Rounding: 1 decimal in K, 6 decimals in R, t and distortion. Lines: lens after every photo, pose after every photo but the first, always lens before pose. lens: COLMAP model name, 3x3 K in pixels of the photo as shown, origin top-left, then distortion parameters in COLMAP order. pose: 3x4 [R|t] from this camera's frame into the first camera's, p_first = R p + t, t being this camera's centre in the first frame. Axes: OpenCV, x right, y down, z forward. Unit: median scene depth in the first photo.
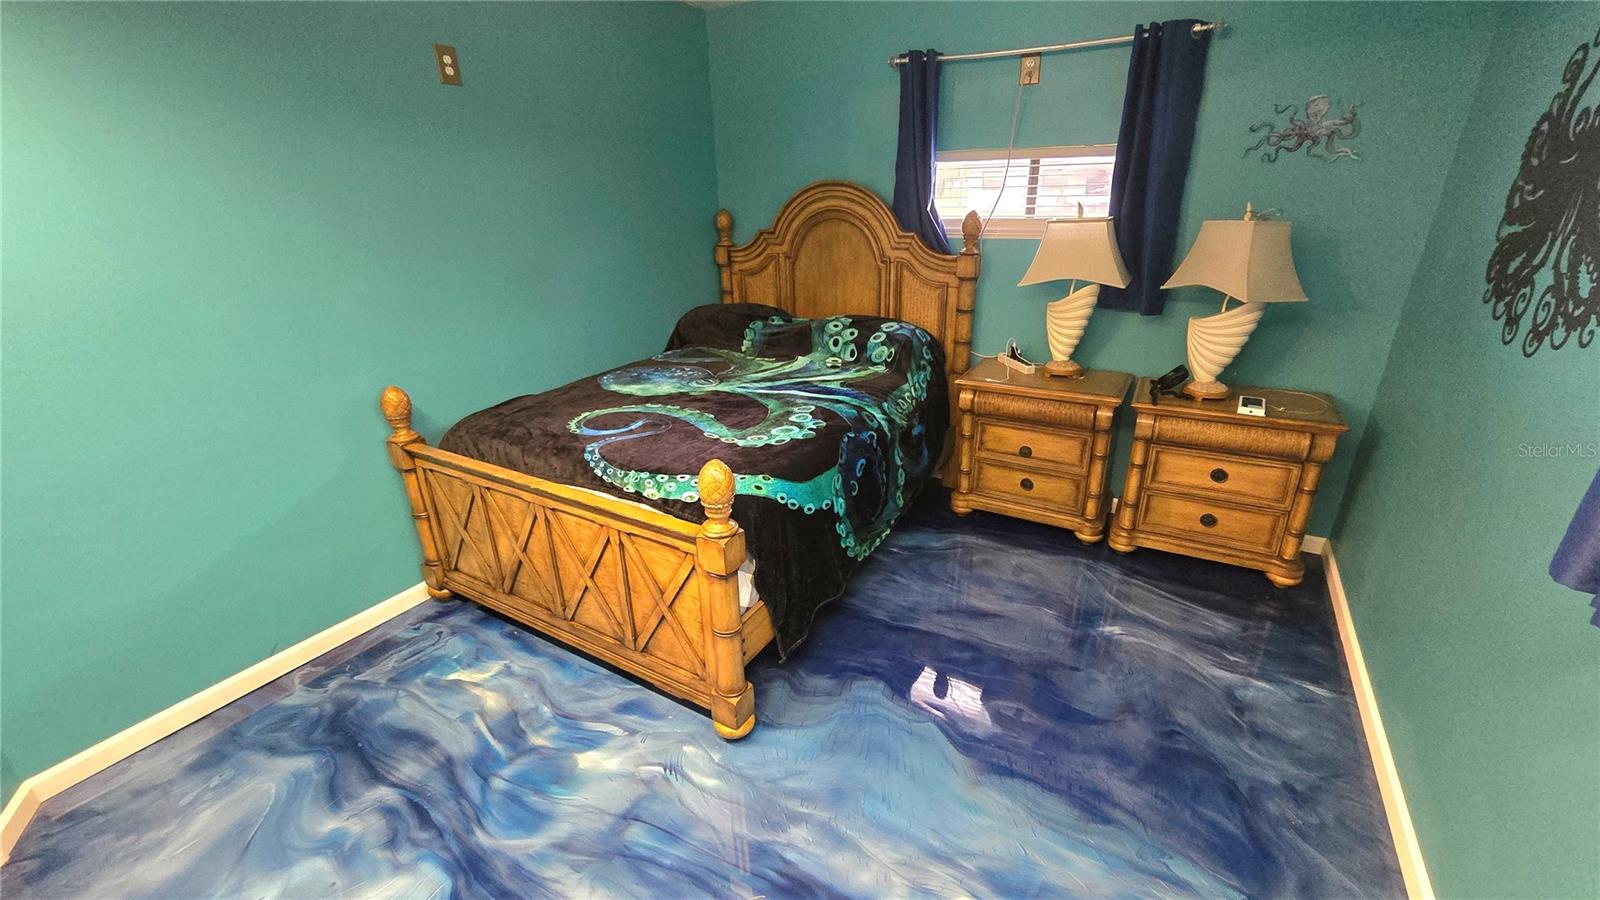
lens RADIAL K [[647.3, 0, 837.3], [0, 647.3, 460.5], [0, 0, 1]] dist [-0.003910, -0.000443]
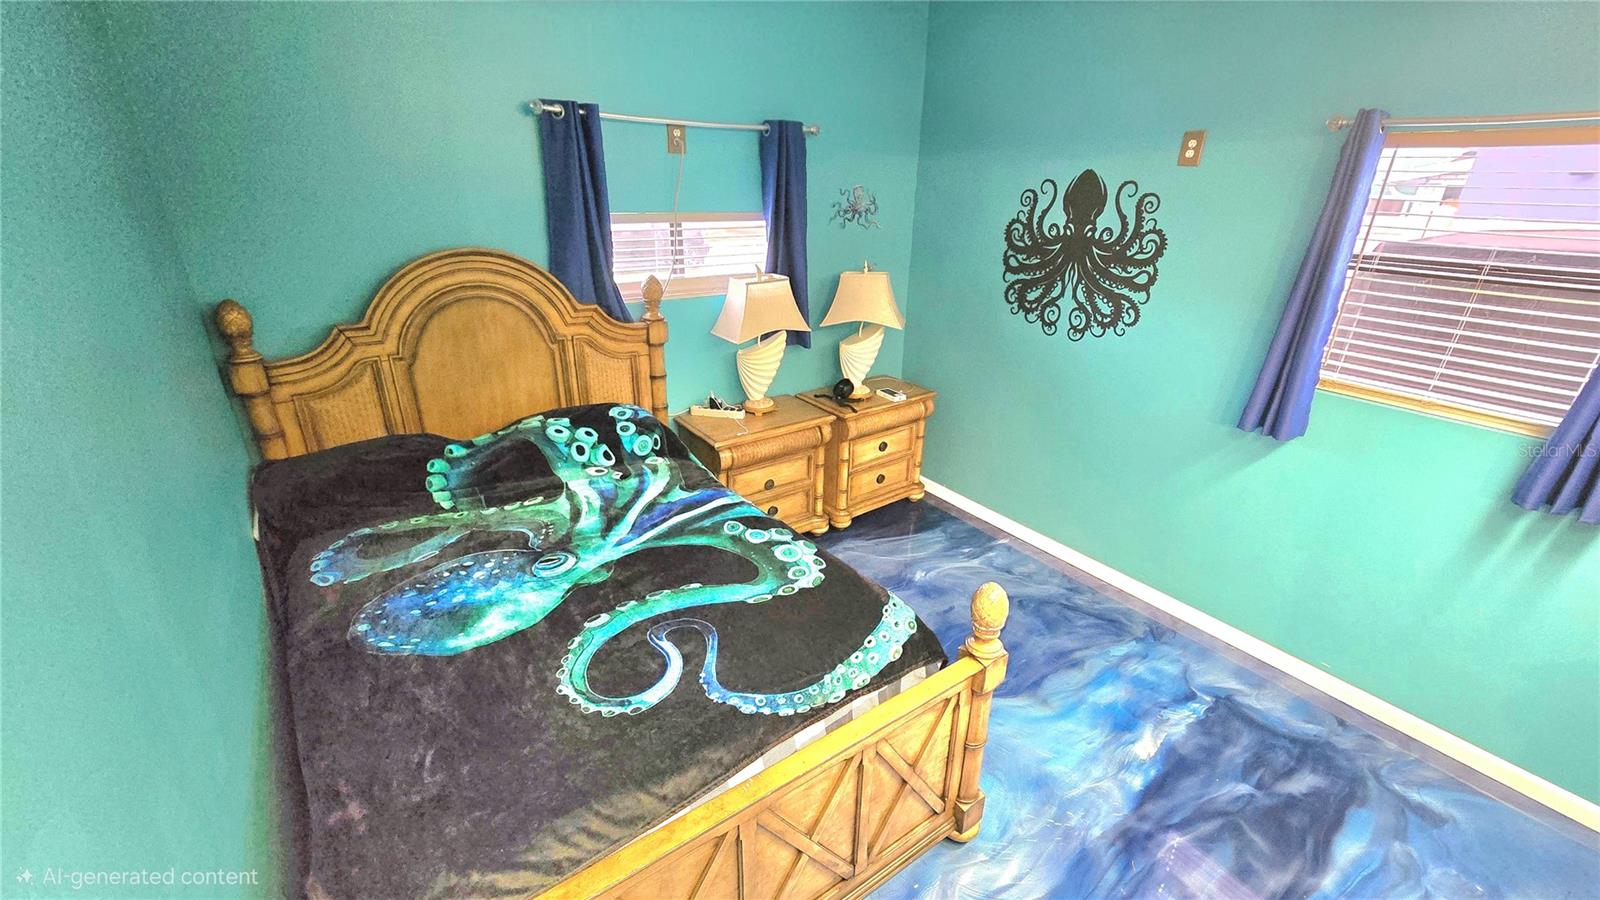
lens RADIAL K [[647.3, 0, 807.0], [0, 647.3, 450.6], [0, 0, 1]] dist [-0.003910, -0.000443]
pose [[0.415112, -0.326166, 0.849293, -0.634599], [0.322076, 0.925754, 0.198108, -0.280053], [-0.850852, 0.191300, 0.489341, 0.411600]]
